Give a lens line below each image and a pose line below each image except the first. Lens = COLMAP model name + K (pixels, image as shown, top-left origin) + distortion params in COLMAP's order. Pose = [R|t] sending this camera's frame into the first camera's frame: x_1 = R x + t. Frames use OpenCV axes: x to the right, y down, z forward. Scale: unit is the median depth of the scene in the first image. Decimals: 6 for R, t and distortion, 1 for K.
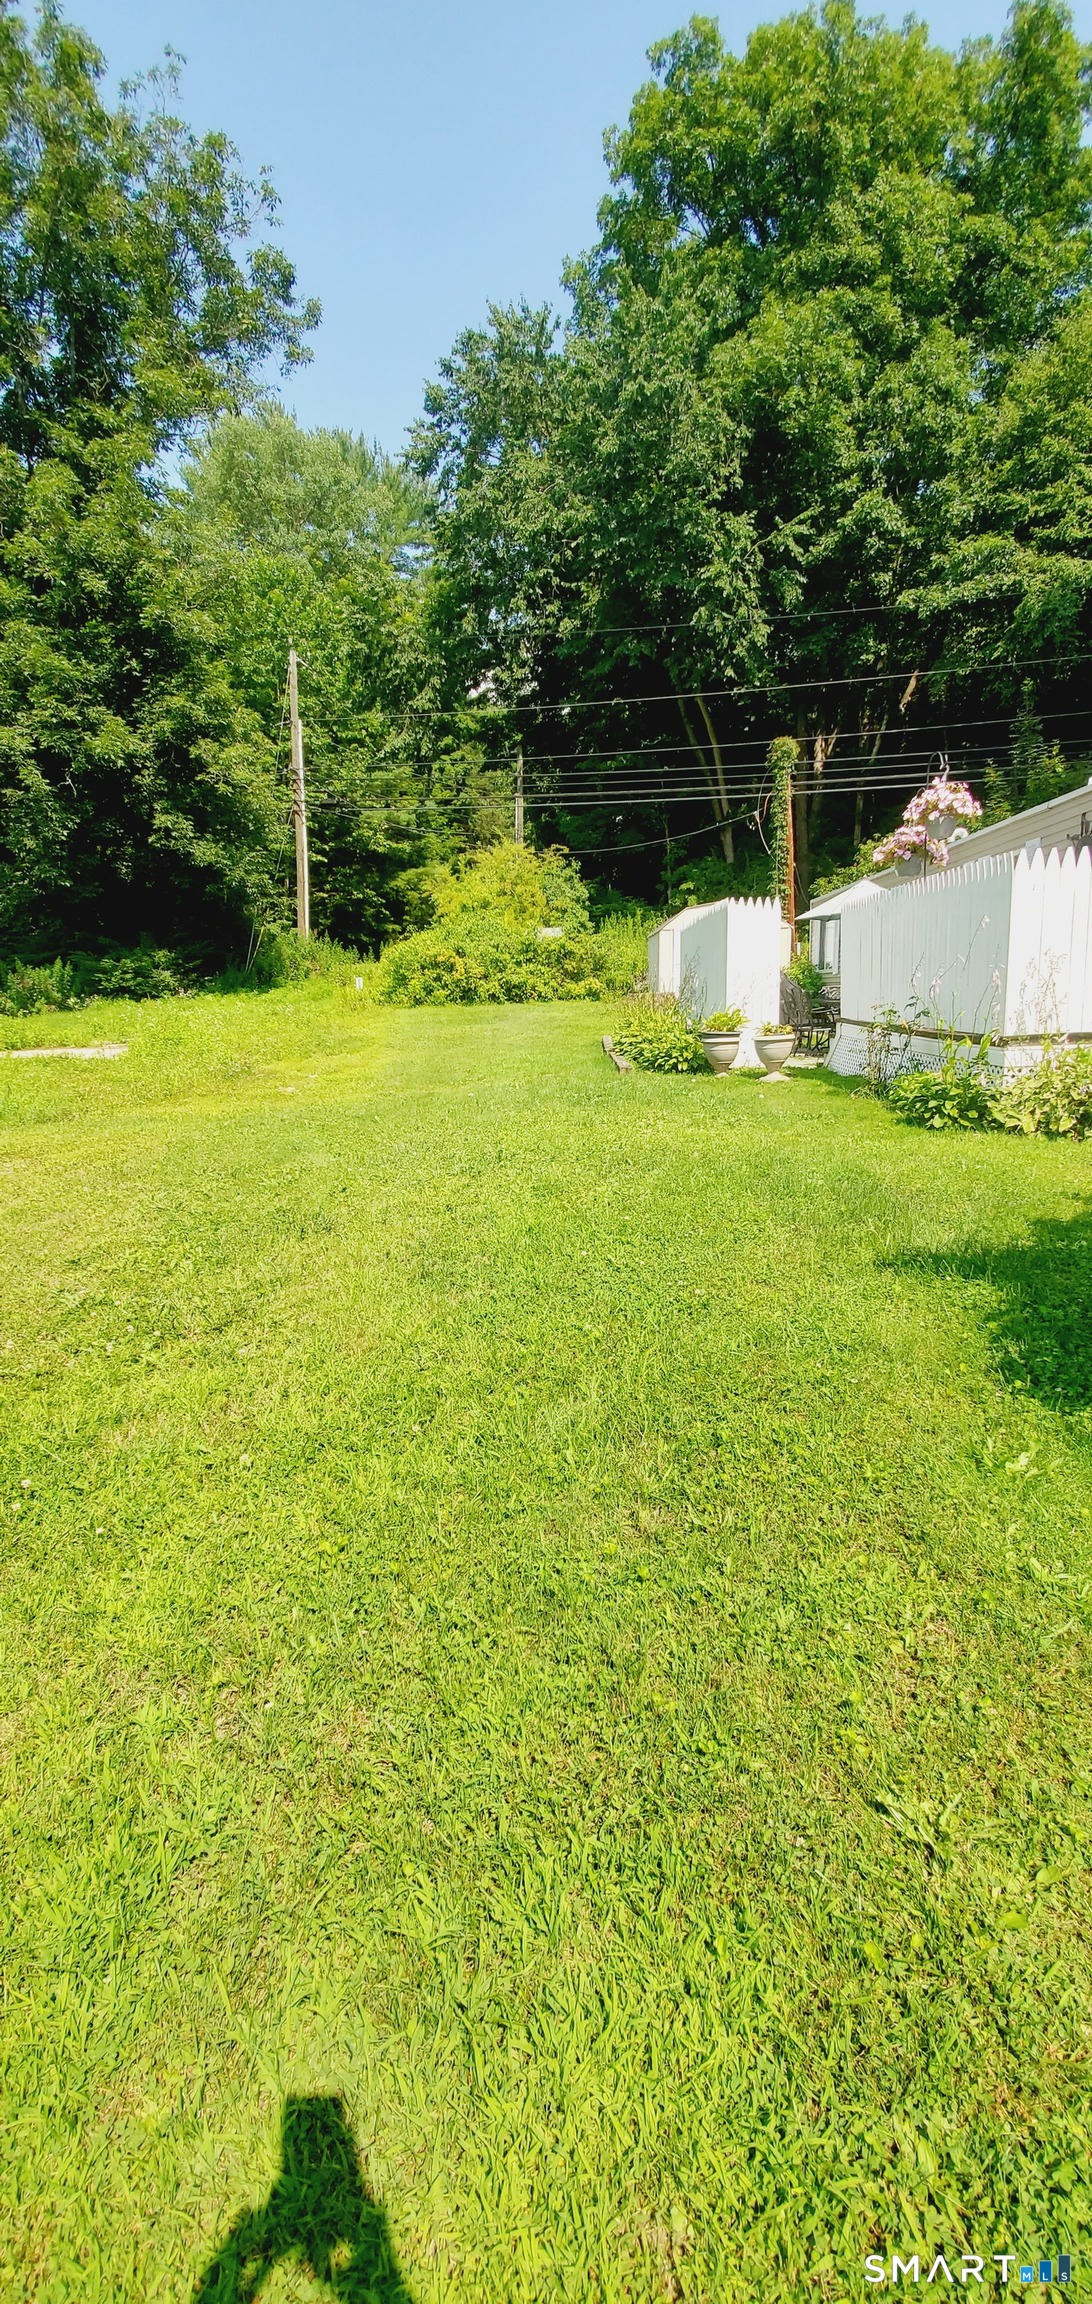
lens RADIAL K [[955.9, 0, 534.0], [0, 955.9, 1149.9], [0, 0, 1]] dist [-0.000255, -0.000175]
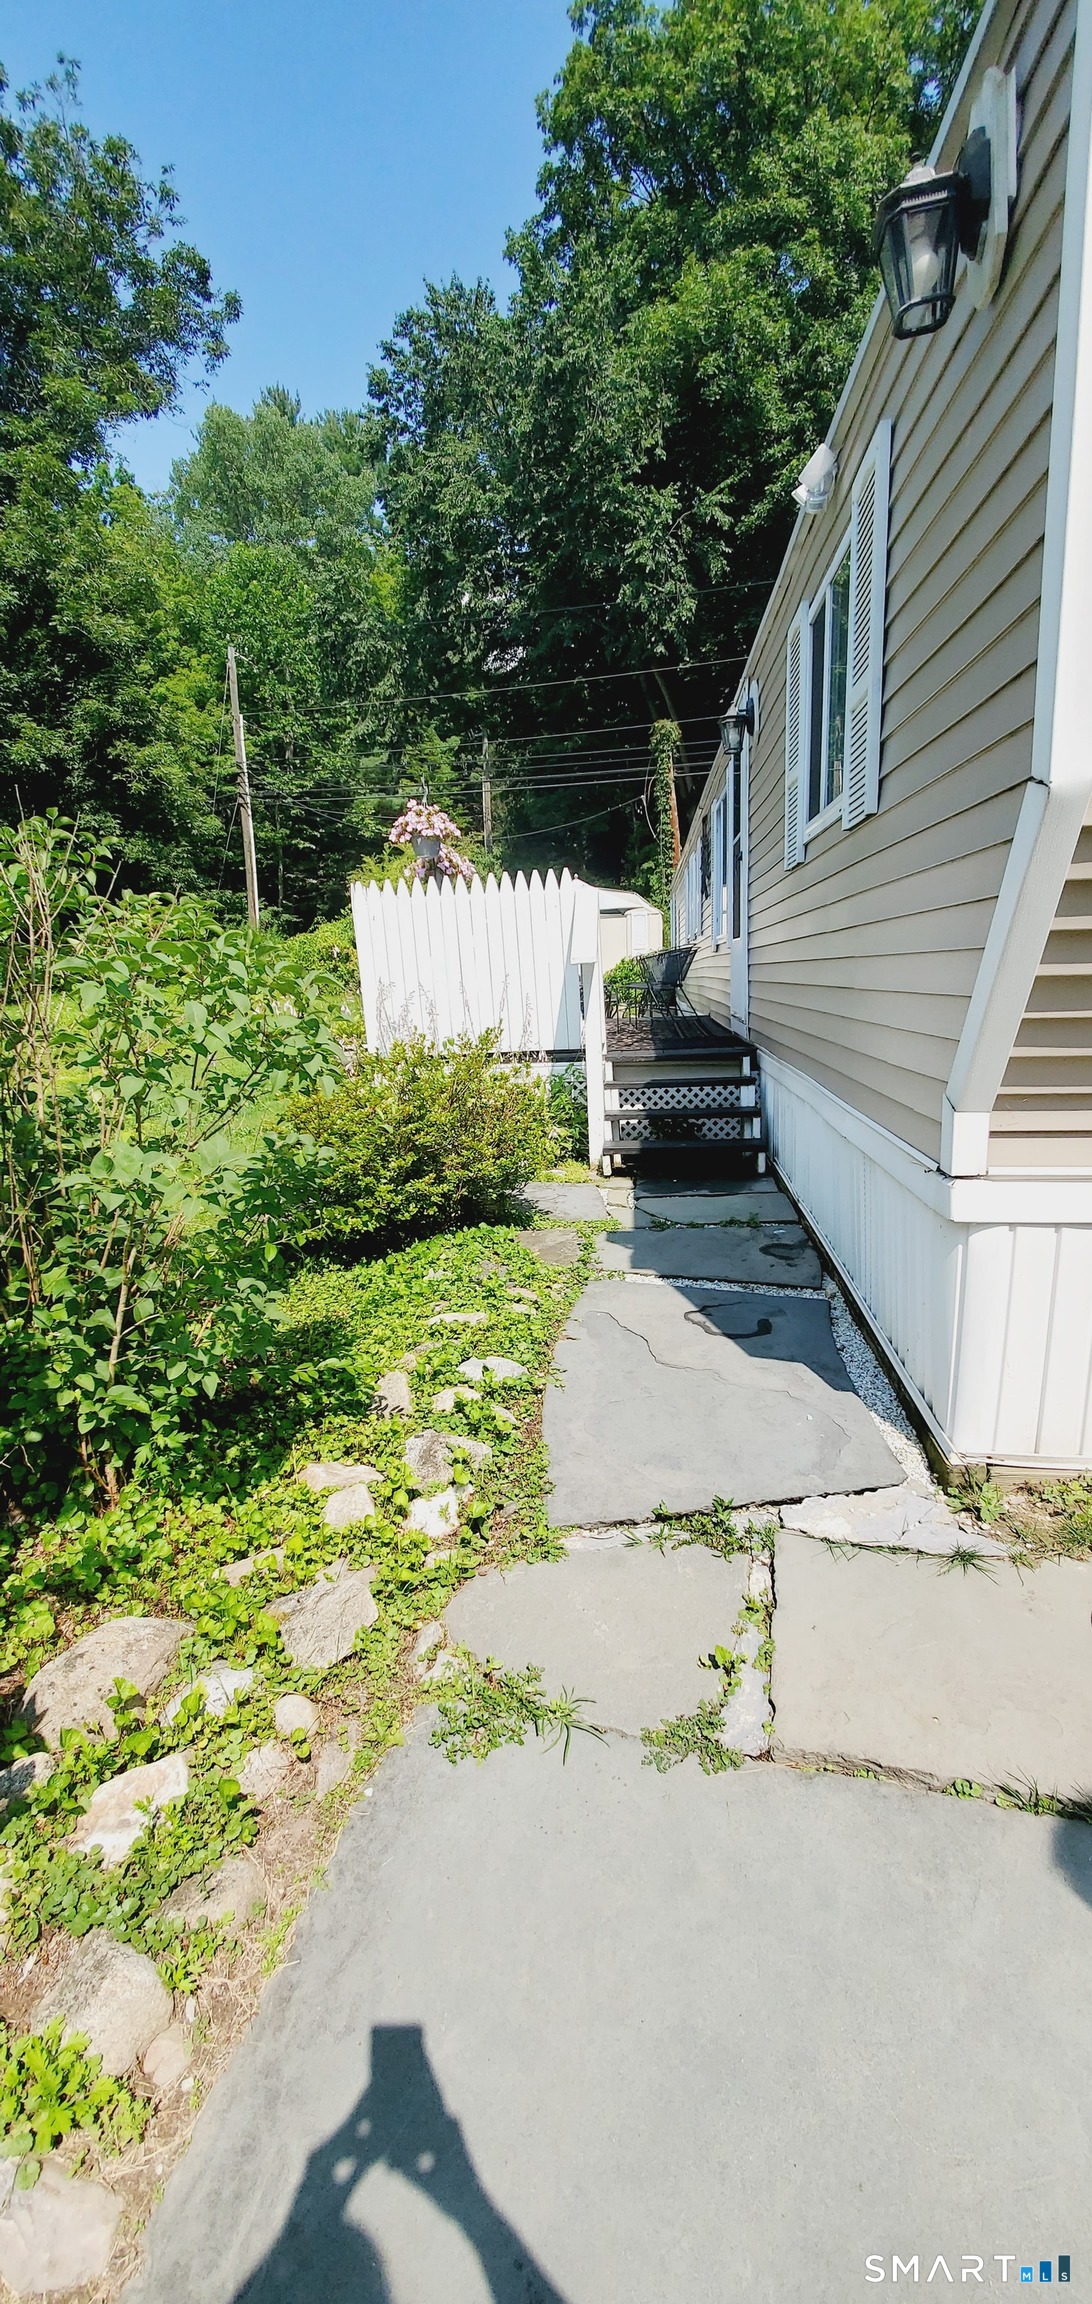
lens RADIAL K [[945.7, 0, 546.0], [0, 945.7, 1152.0], [0, 0, 1]] dist [-0.003908, -0.000260]
pose [[0.997728, -0.006717, -0.067032, 0.155069], [0.008831, 0.999472, 0.031278, -0.011338], [0.066786, -0.031798, 0.997260, 0.000154]]
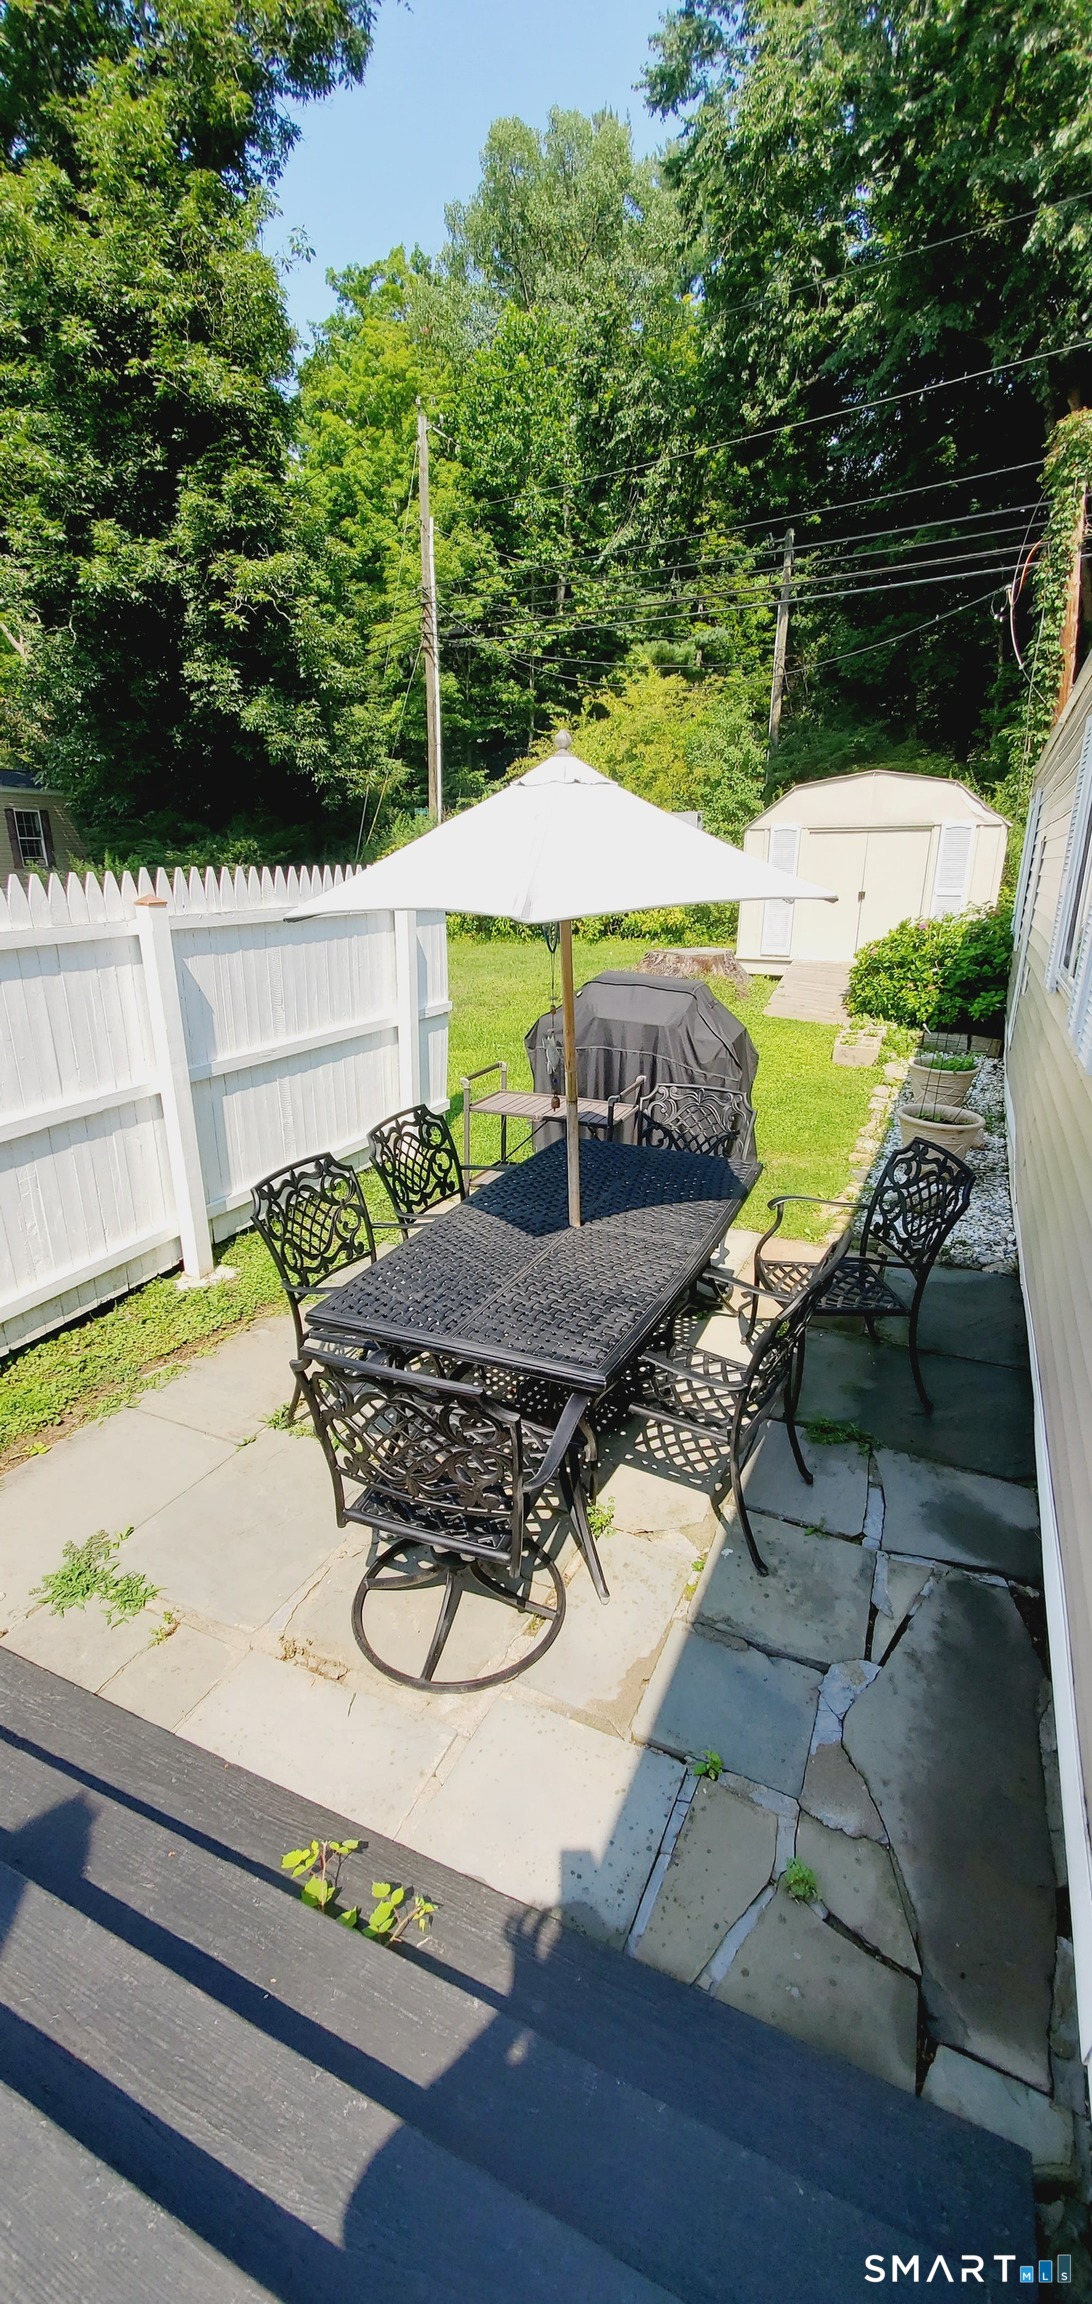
lens RADIAL K [[955.9, 0, 534.0], [0, 955.9, 1149.9], [0, 0, 1]] dist [-0.000255, -0.000175]
pose [[0.917750, 0.129294, -0.375523, 0.182975], [-0.076178, 0.985276, 0.153060, -0.091518], [0.389784, -0.111865, 0.914087, 0.319528]]
